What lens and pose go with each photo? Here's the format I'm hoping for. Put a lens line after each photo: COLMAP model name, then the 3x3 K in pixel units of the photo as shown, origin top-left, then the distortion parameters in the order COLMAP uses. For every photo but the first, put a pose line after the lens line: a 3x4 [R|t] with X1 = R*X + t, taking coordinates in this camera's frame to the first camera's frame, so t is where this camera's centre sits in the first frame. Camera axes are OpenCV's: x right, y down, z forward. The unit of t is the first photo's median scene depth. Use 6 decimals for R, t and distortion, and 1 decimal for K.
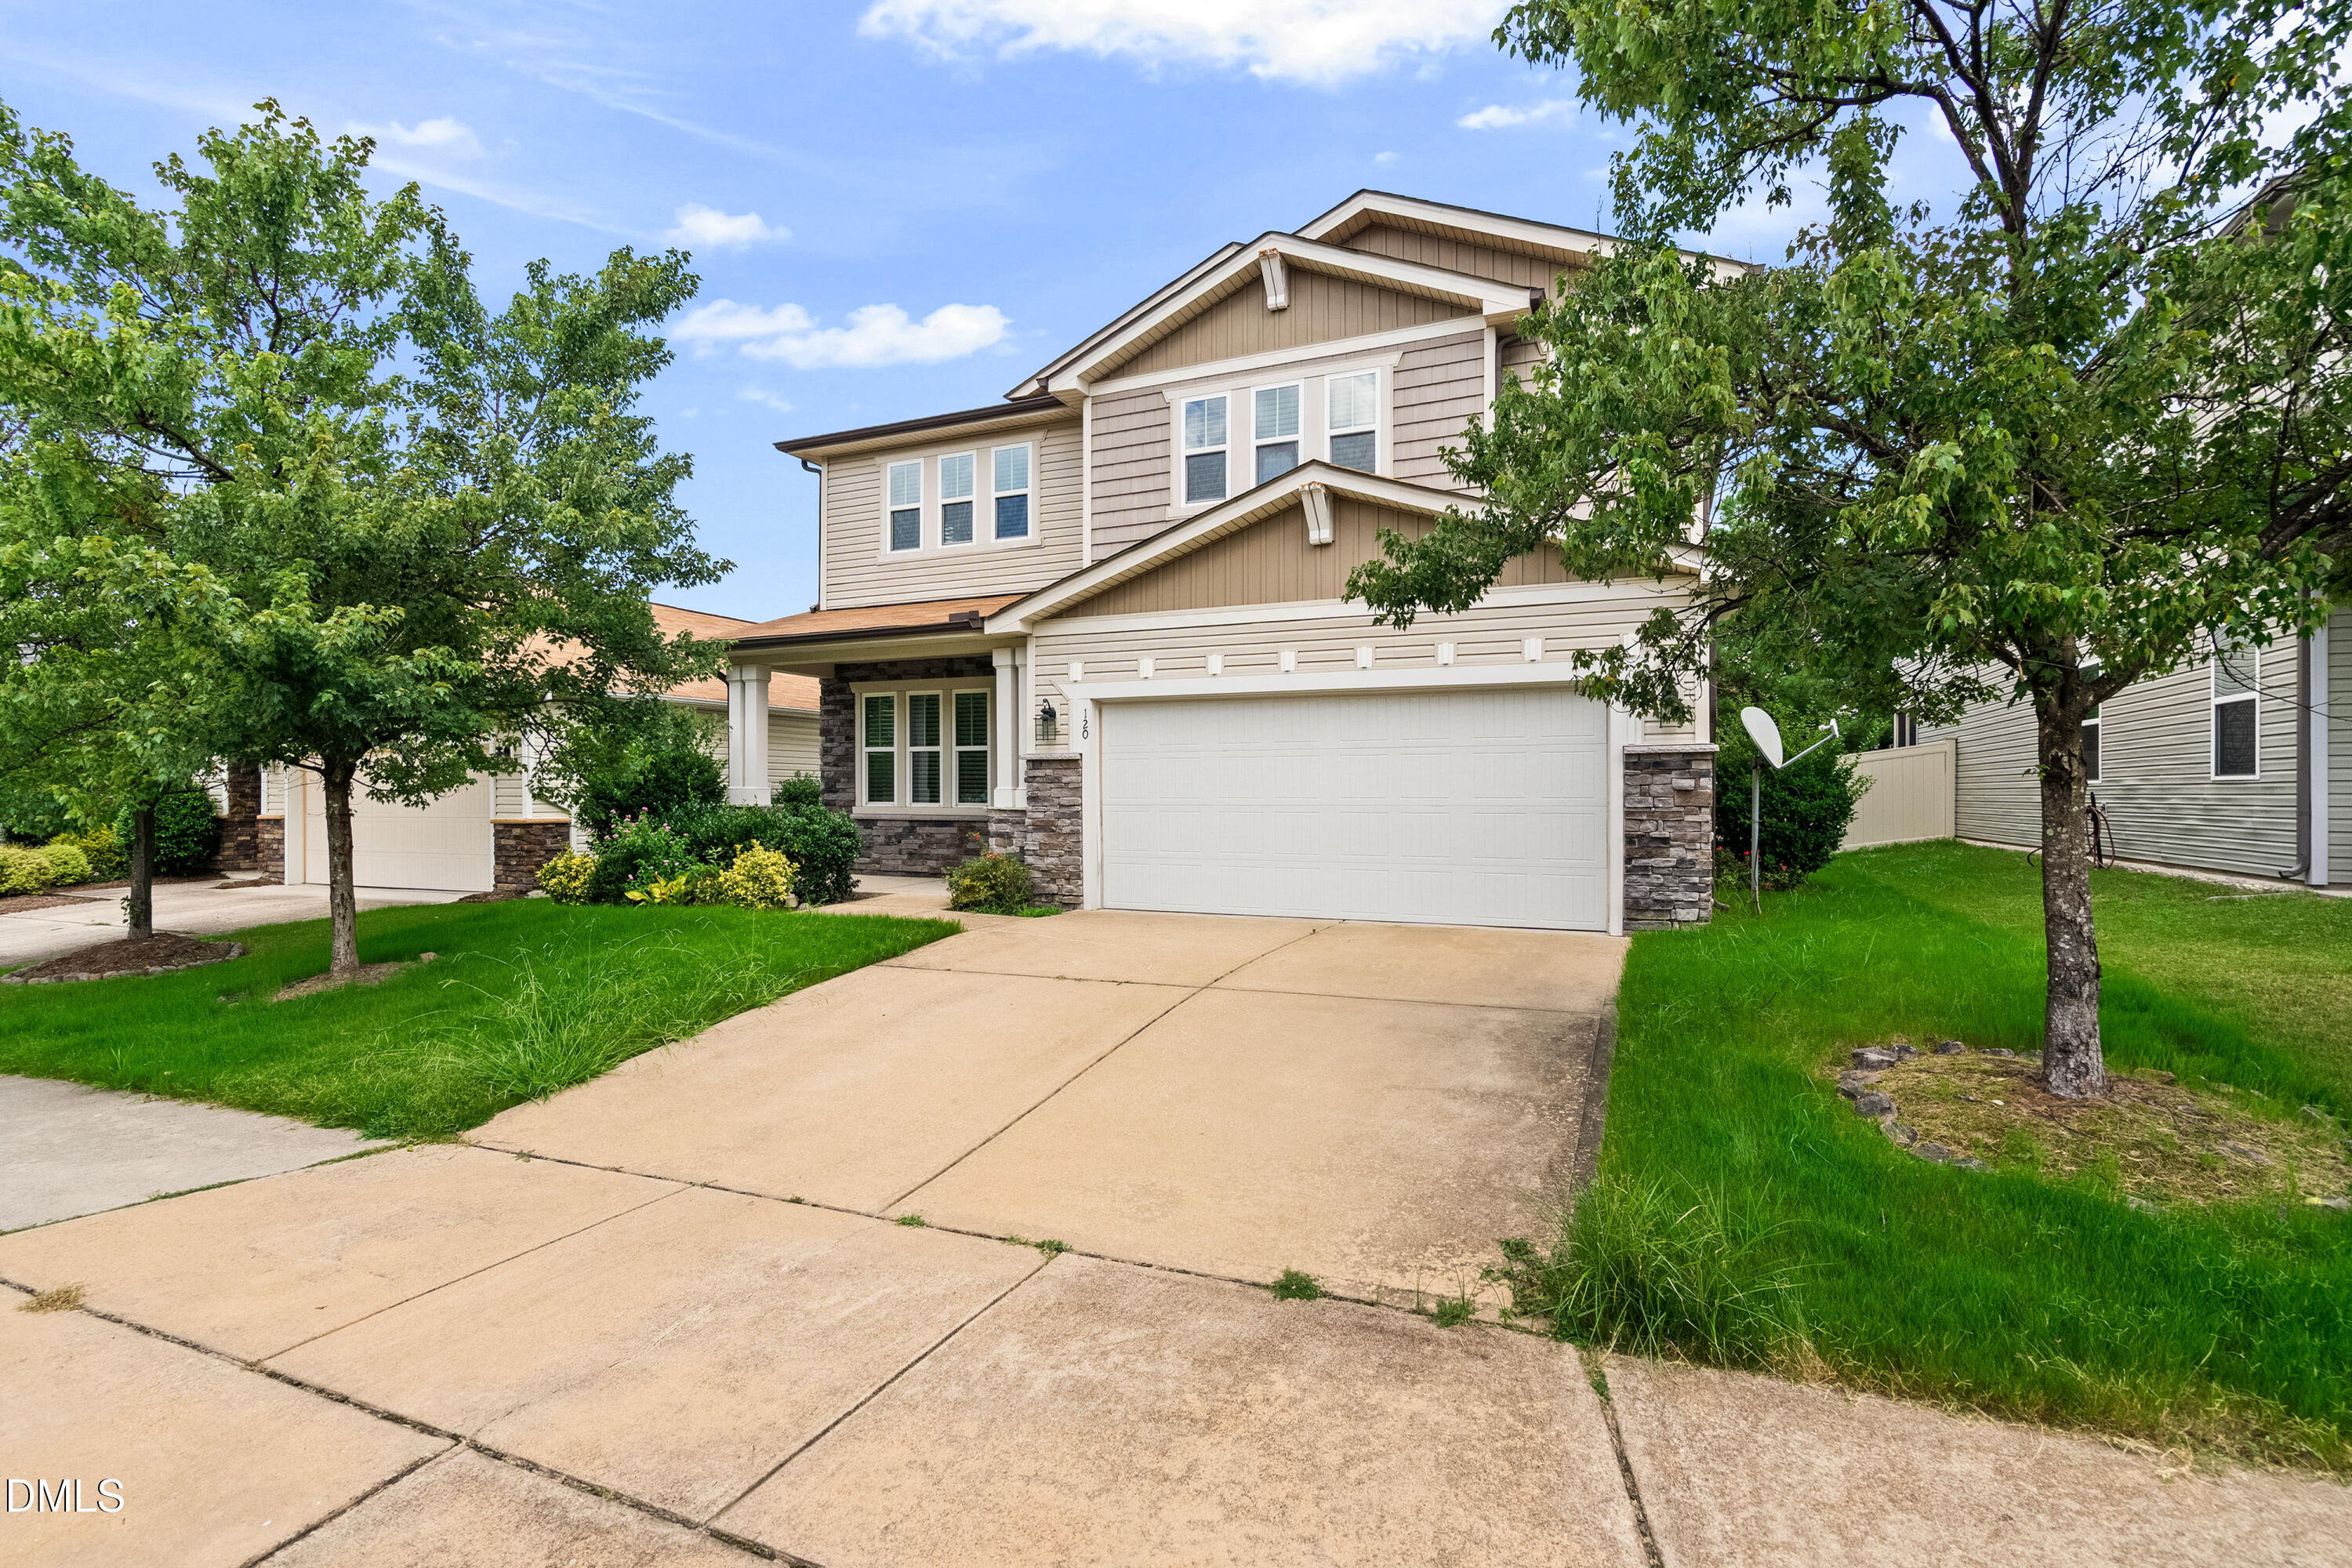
lens RADIAL K [[1105.8, 0, 1180.6], [0, 1105.8, 788.5], [0, 0, 1]] dist [-0.003952, 0.001760]
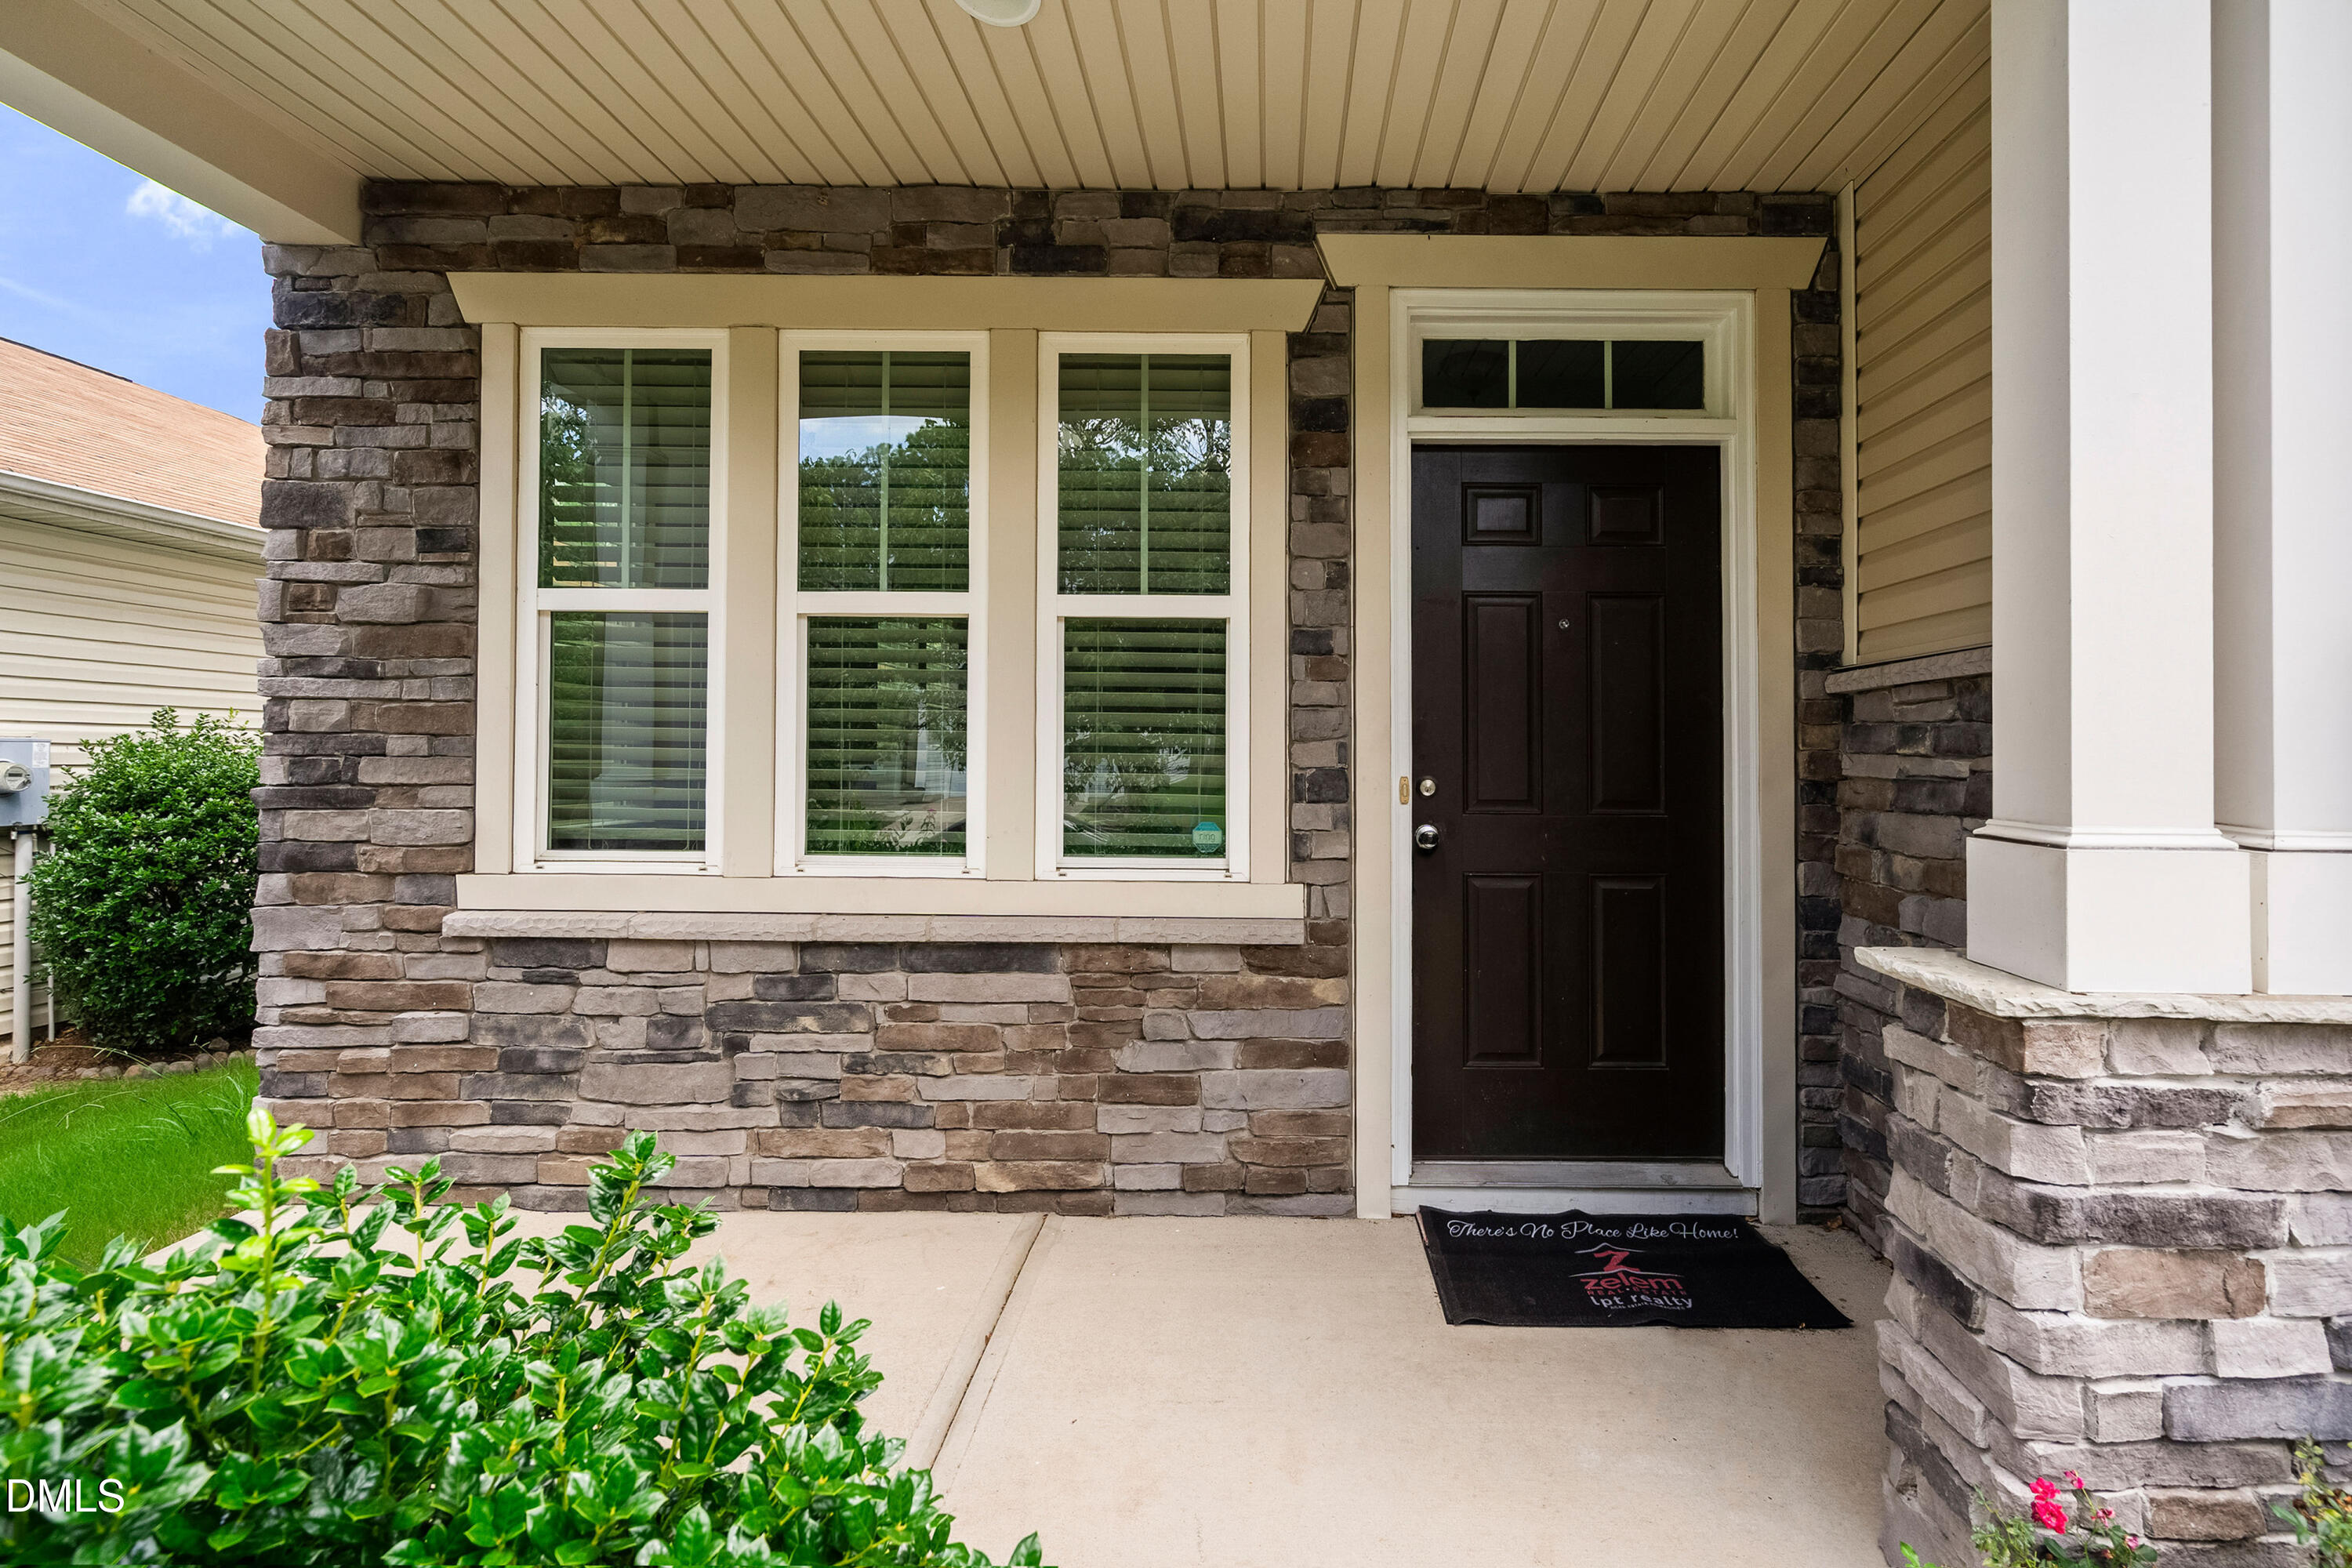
lens RADIAL K [[1105.8, 0, 1158.2], [0, 1105.8, 788.0], [0, 0, 1]] dist [-0.003952, 0.001760]
pose [[0.918526, 0.013838, 0.395117, -0.350449], [-0.008652, 0.999851, -0.014904, 0.002939], [-0.395265, 0.010271, 0.918510, 1.030724]]
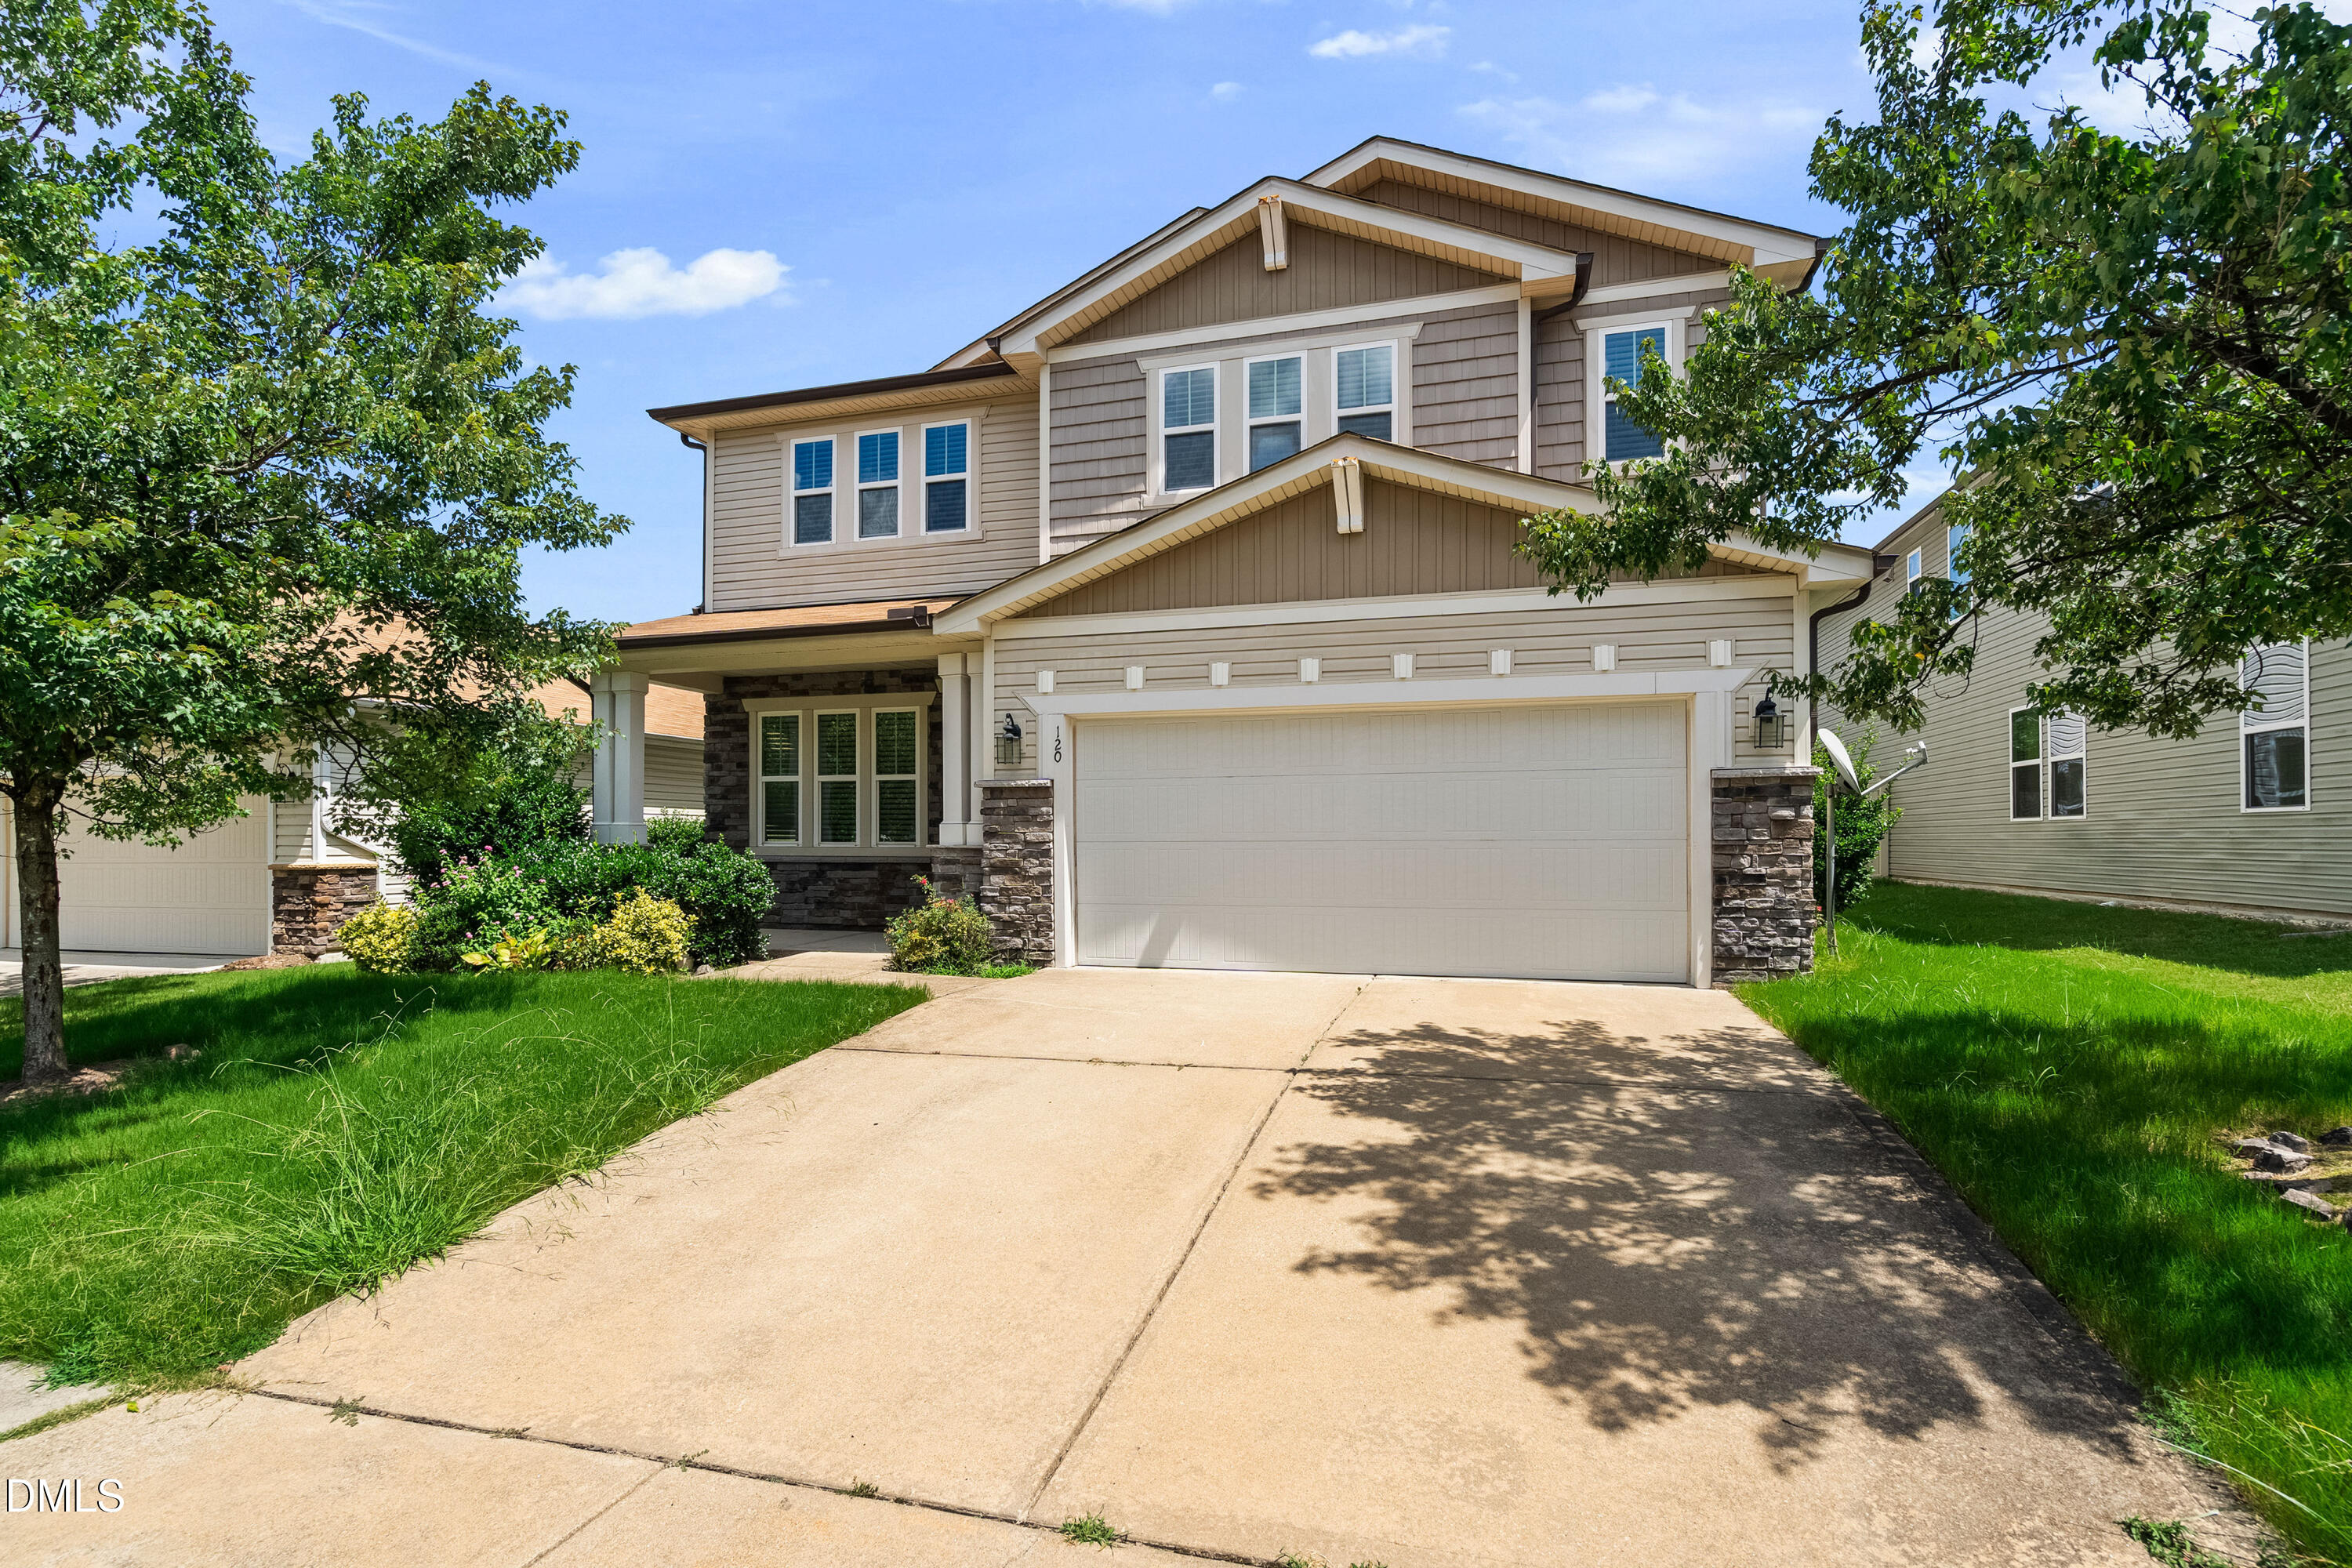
lens RADIAL K [[1105.8, 0, 1183.0], [0, 1105.8, 826.6], [0, 0, 1]] dist [-0.003952, 0.001760]
pose [[0.990848, -0.000201, 0.134980, -0.110016], [0.001338, 0.999964, -0.008337, 0.011167], [-0.134974, 0.008441, 0.990813, 0.167763]]
